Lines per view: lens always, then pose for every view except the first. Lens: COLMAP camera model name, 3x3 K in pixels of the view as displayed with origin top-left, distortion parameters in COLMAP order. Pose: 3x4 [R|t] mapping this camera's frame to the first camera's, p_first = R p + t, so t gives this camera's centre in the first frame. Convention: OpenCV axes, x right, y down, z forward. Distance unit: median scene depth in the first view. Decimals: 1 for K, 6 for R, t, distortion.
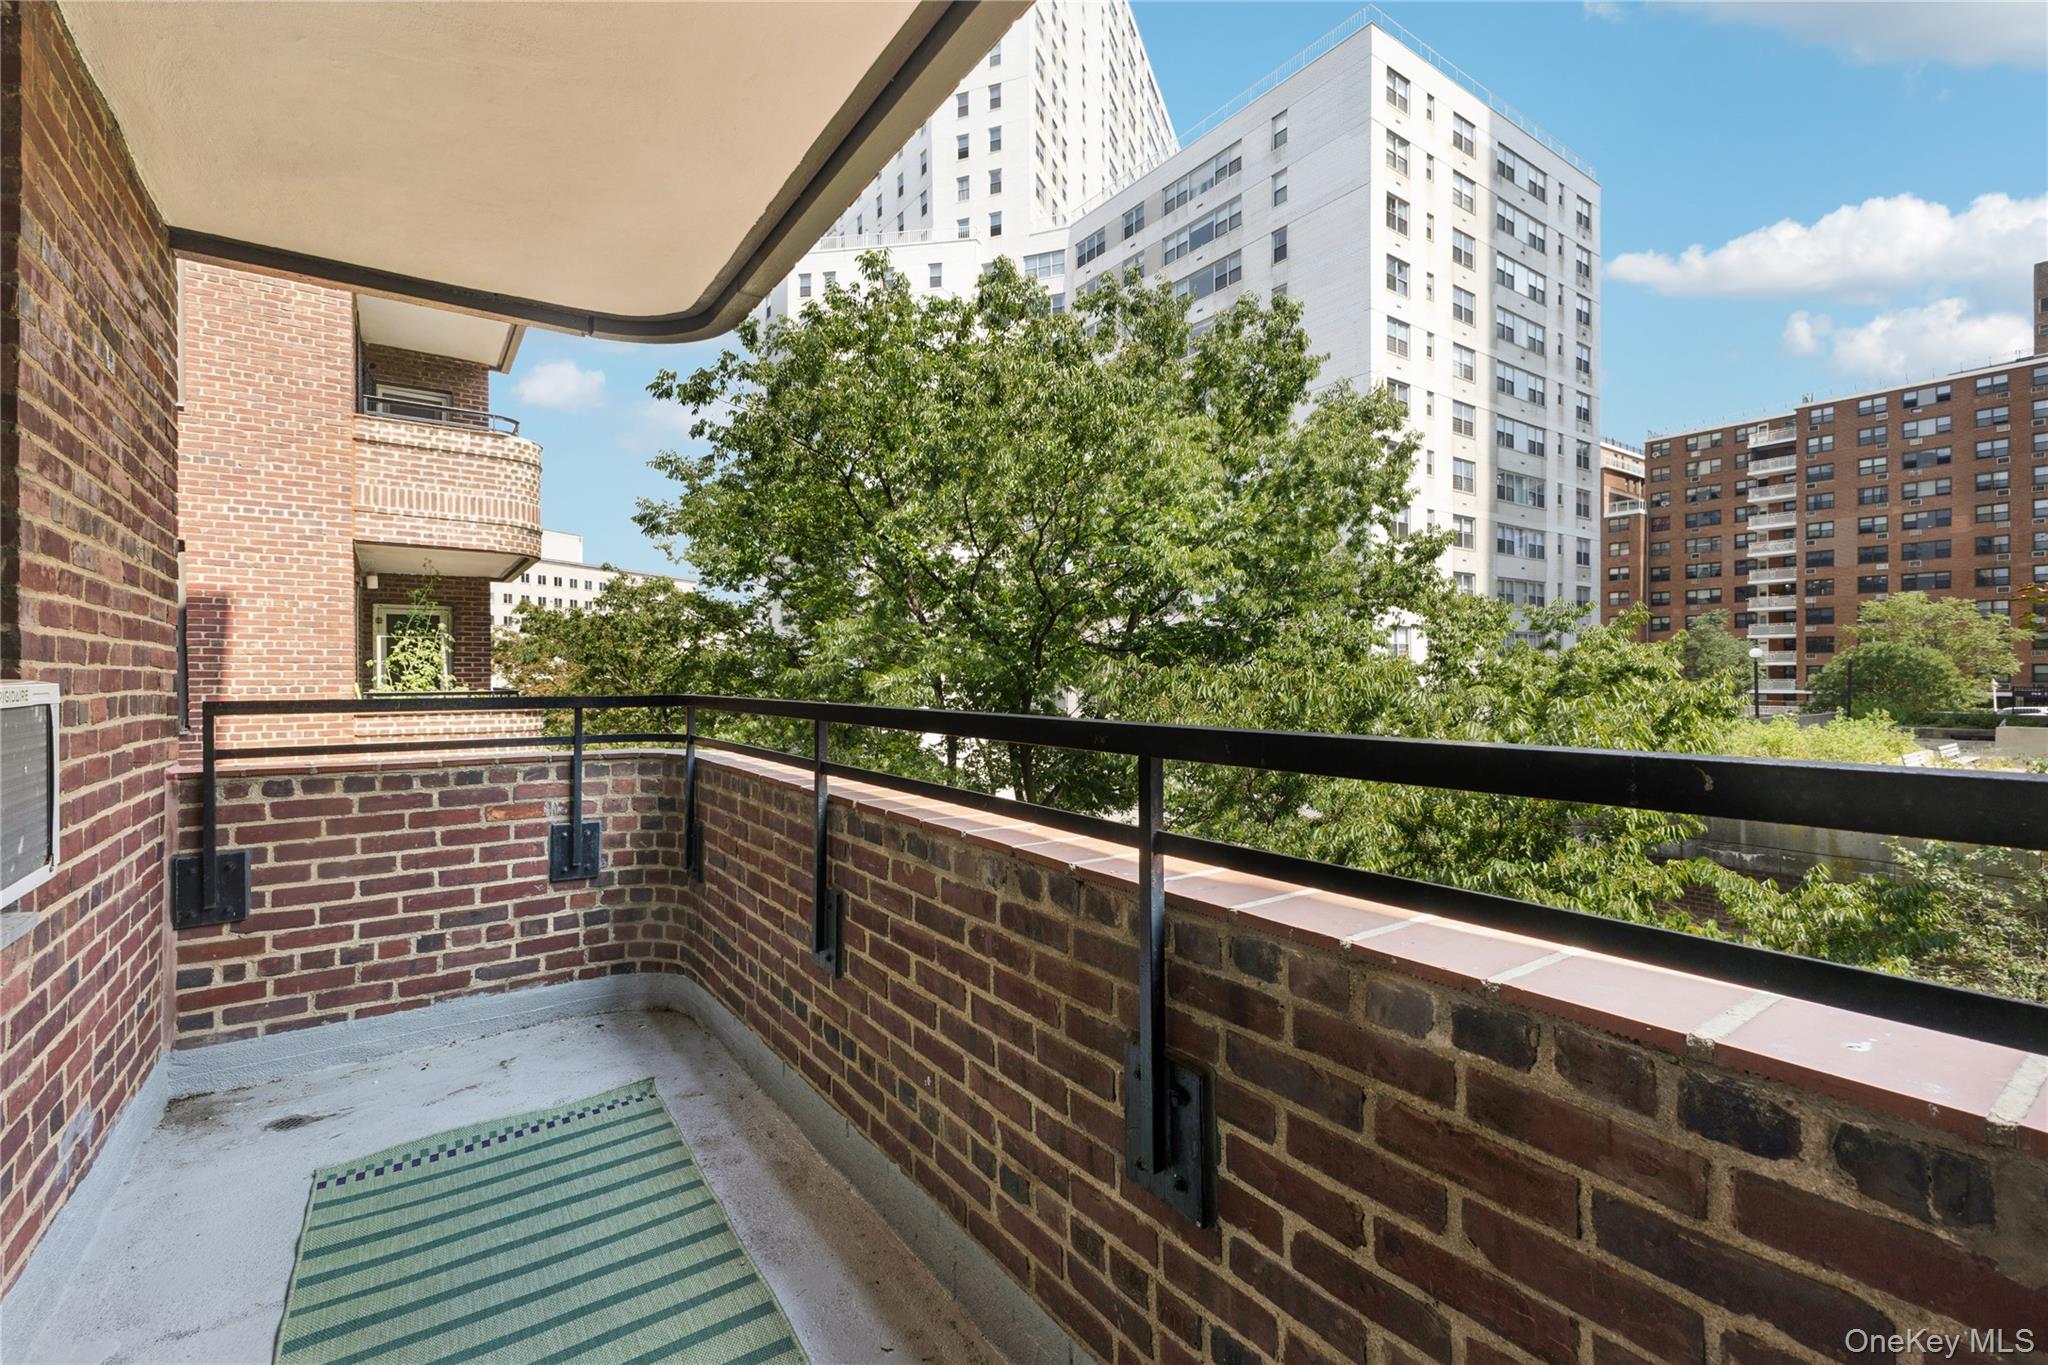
lens RADIAL K [[886.5, 0, 1023.5], [0, 886.5, 666.0], [0, 0, 1]] dist [0.014415, -0.004313]
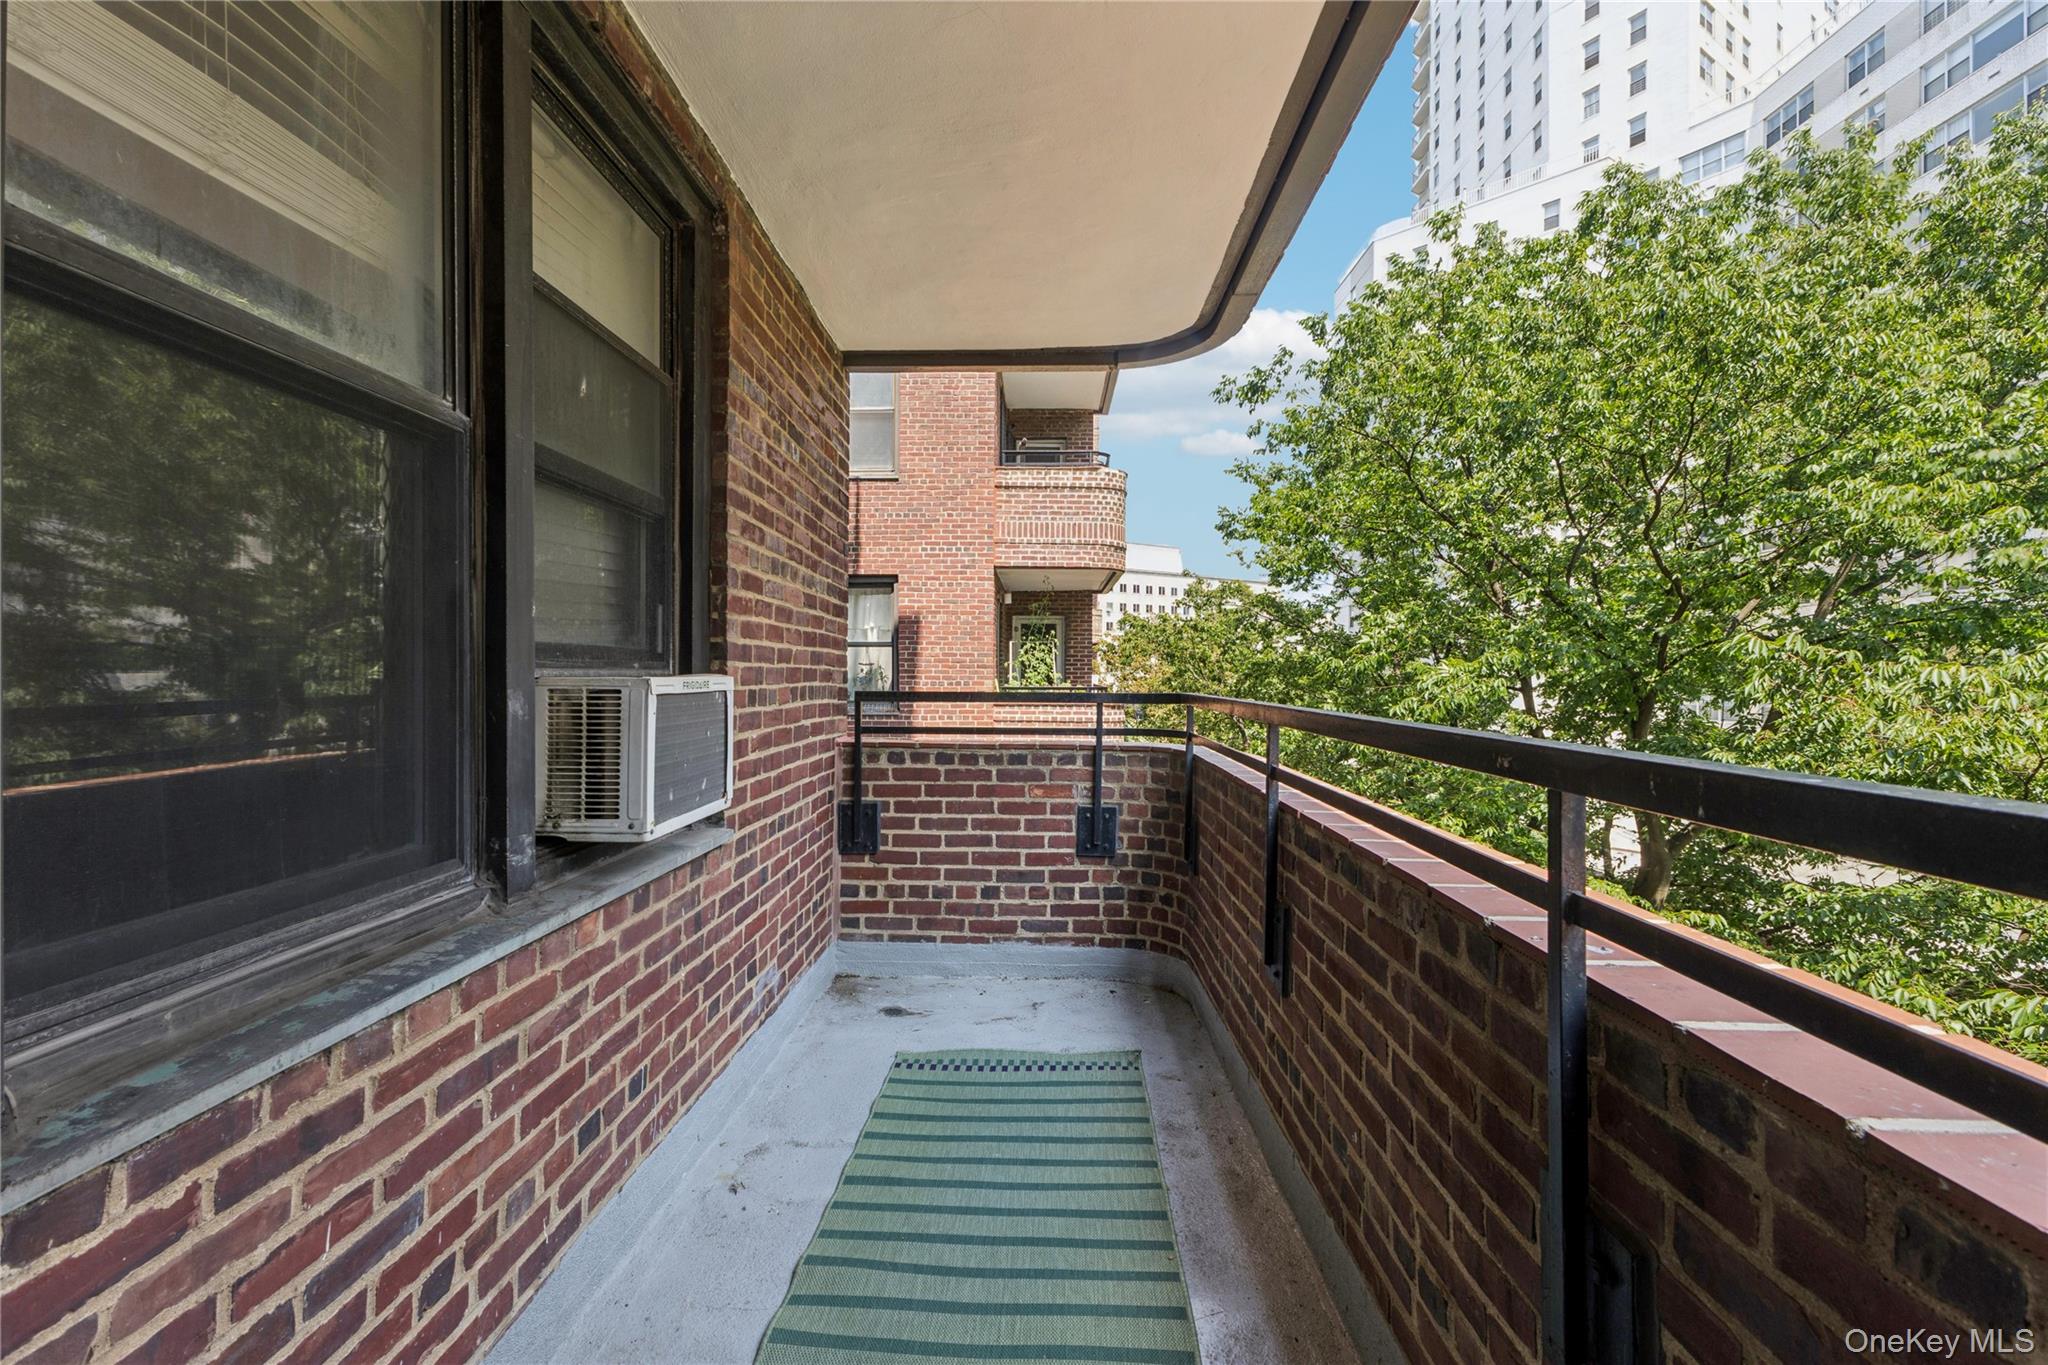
lens RADIAL K [[880.1, 0, 1023.9], [0, 880.1, 666.7], [0, 0, 1]] dist [0.001415, 0.000042]
pose [[0.798959, 0.000893, -0.601385, 0.102681], [-0.000247, 0.999999, 0.001157, 0.000803], [0.601386, -0.000776, 0.798958, 0.072888]]
